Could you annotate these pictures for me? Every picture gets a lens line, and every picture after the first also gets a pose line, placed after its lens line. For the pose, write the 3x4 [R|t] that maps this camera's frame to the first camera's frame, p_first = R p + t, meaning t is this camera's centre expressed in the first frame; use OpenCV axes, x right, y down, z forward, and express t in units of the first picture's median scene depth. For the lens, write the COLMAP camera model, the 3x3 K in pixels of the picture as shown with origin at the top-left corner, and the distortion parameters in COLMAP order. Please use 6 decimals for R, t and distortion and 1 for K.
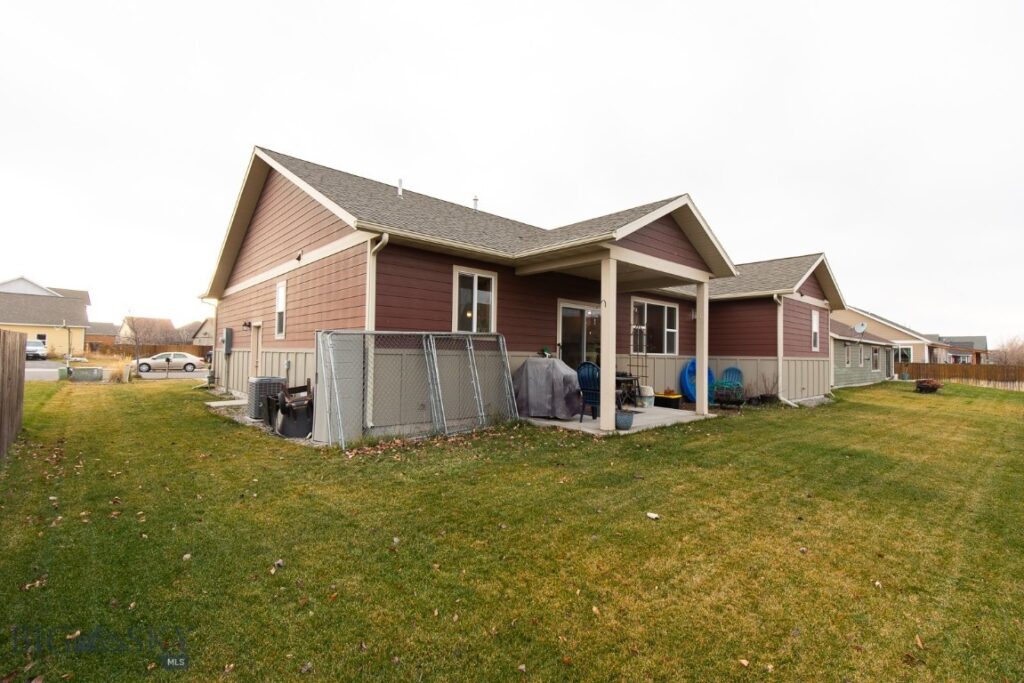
lens RADIAL K [[460.1, 0, 513.0], [0, 460.1, 344.8], [0, 0, 1]] dist [0.009915, -0.002289]
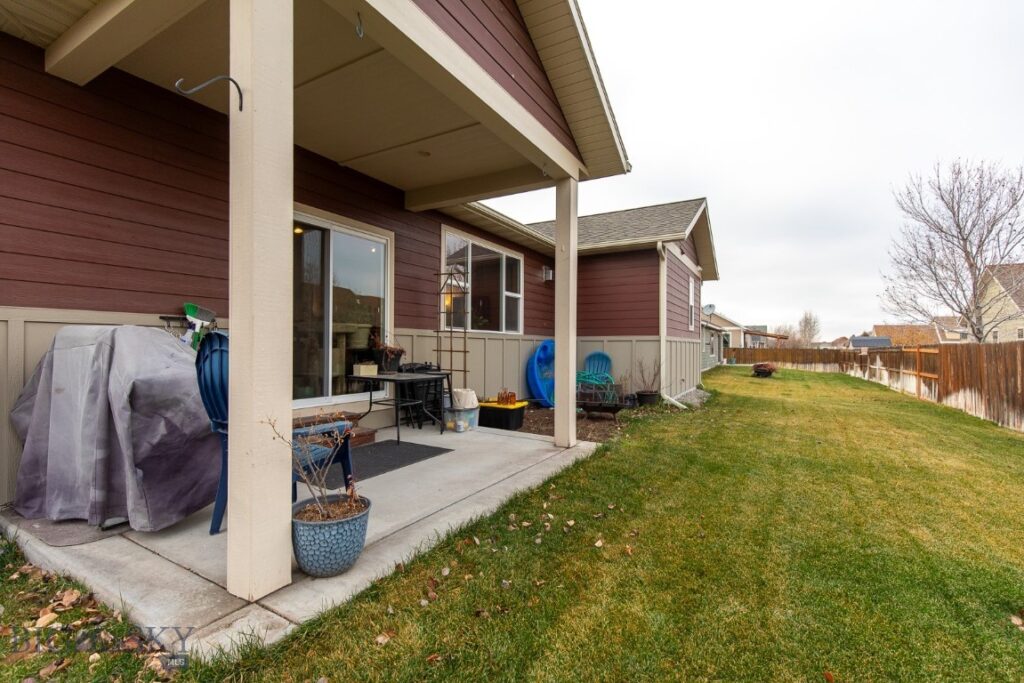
lens RADIAL K [[460.1, 0, 510.1], [0, 460.1, 342.4], [0, 0, 1]] dist [0.009915, -0.002289]
pose [[0.952604, -0.006358, 0.304147, 0.160000], [0.001469, 0.999866, 0.016300, 0.025078], [-0.304210, -0.015081, 0.952486, 0.432212]]
